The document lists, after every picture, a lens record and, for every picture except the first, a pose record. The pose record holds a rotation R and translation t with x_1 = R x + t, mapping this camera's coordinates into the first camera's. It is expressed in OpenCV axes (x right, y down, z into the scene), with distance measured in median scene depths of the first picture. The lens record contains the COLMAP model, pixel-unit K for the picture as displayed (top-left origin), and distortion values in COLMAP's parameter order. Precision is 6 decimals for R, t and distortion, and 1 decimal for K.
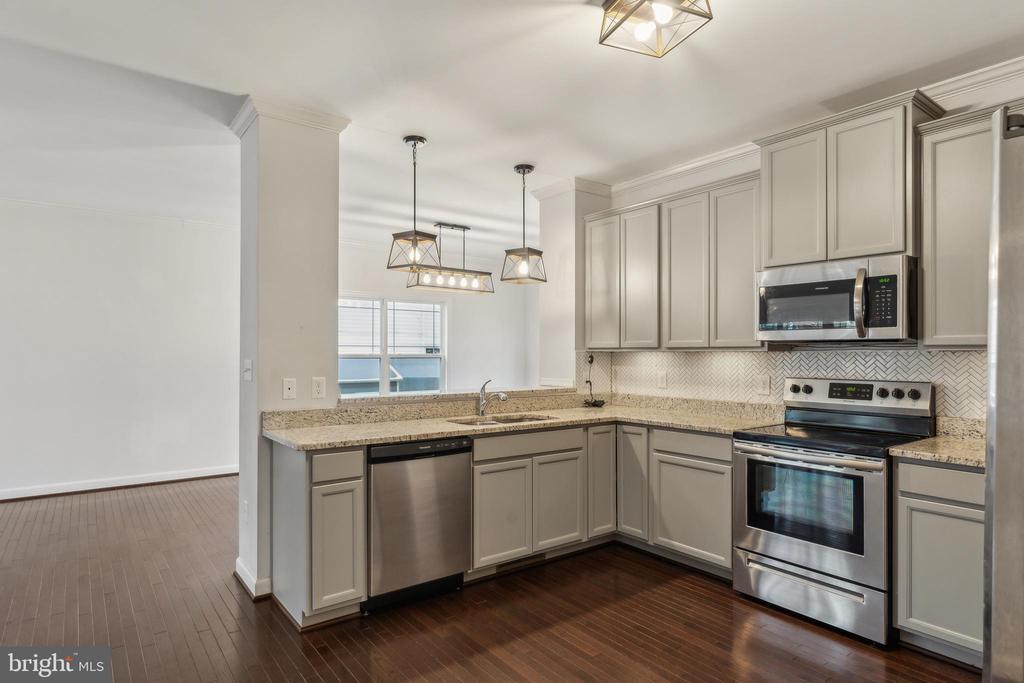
lens RADIAL K [[574.4, 0, 508.8], [0, 574.4, 347.5], [0, 0, 1]] dist [0.001191, 0.000577]
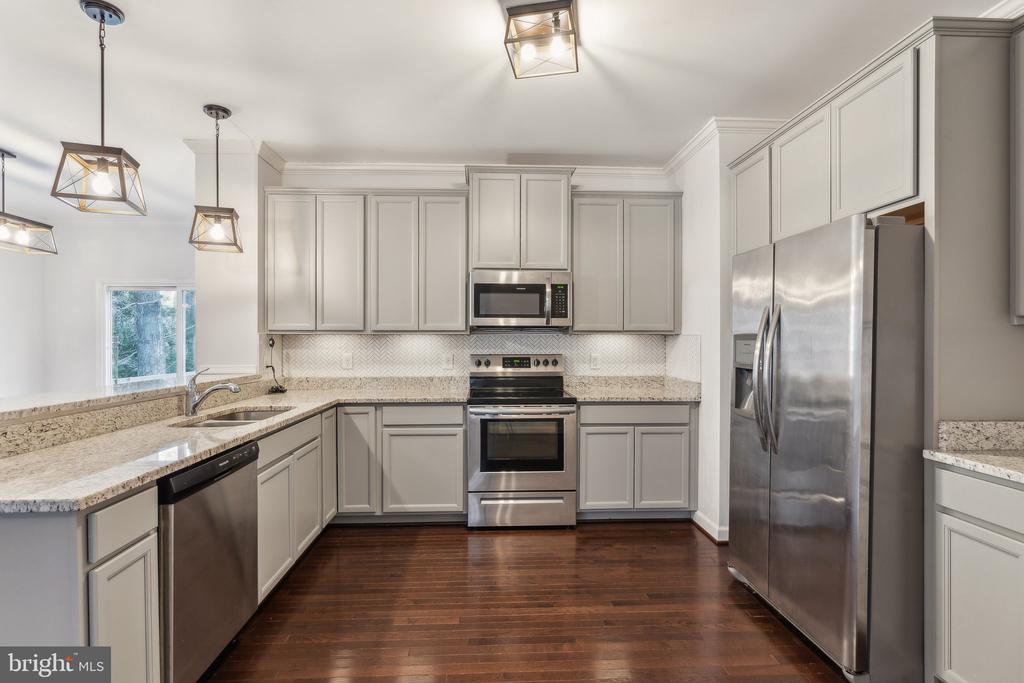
lens RADIAL K [[487.6, 0, 507.2], [0, 487.6, 341.4], [0, 0, 1]] dist [-0.001401, 0.000297]
pose [[0.562094, -0.003493, 0.827066, -0.386959], [-0.006471, 0.999942, 0.008621, 0.012298], [-0.827048, -0.010198, 0.562038, 0.315162]]
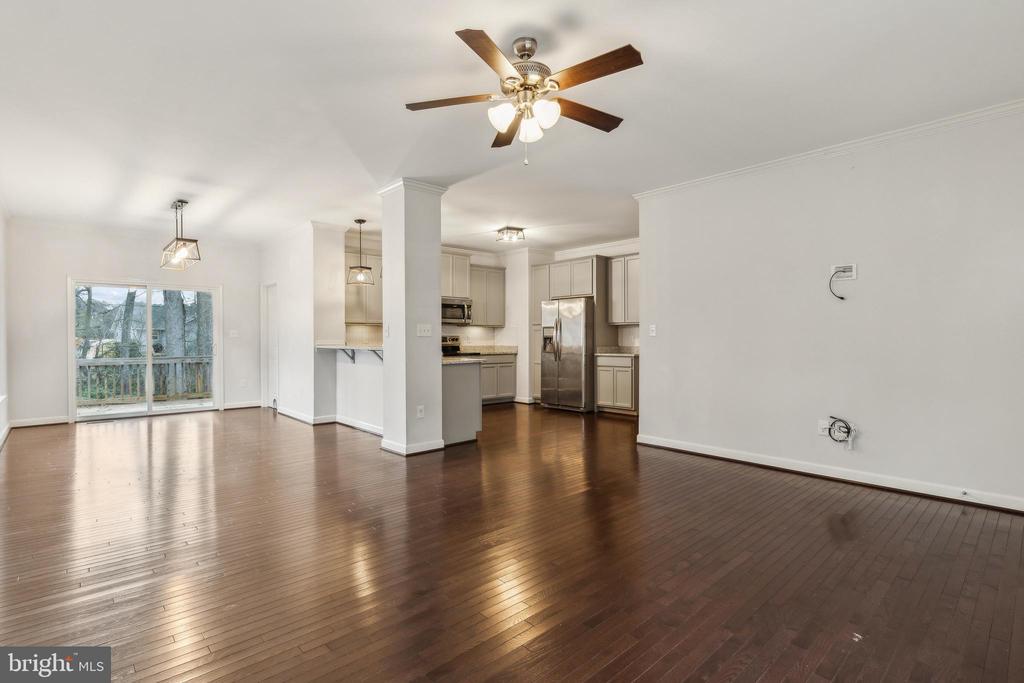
lens RADIAL K [[498.1, 0, 512.0], [0, 498.1, 341.5], [0, 0, 1]] dist [-0.000685, -0.000089]
pose [[-0.104373, -0.012050, 0.994465, -1.900729], [-0.007223, 0.999909, 0.011357, 0.048951], [-0.994512, -0.005997, -0.104450, 0.838962]]
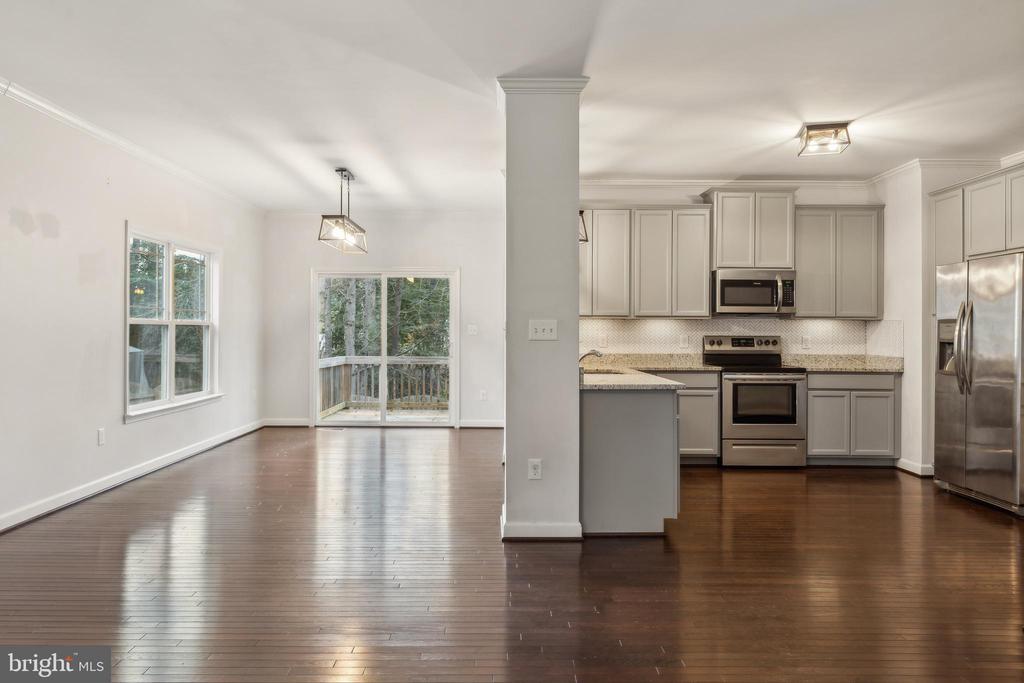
lens RADIAL K [[708.9, 0, 509.5], [0, 708.9, 324.7], [0, 0, 1]] dist [0.010846, 0.001778]
pose [[0.591811, 0.006044, 0.806054, -1.438128], [-0.010612, 0.999944, 0.000293, 0.026989], [-0.806007, -0.008727, 0.591842, 0.277062]]
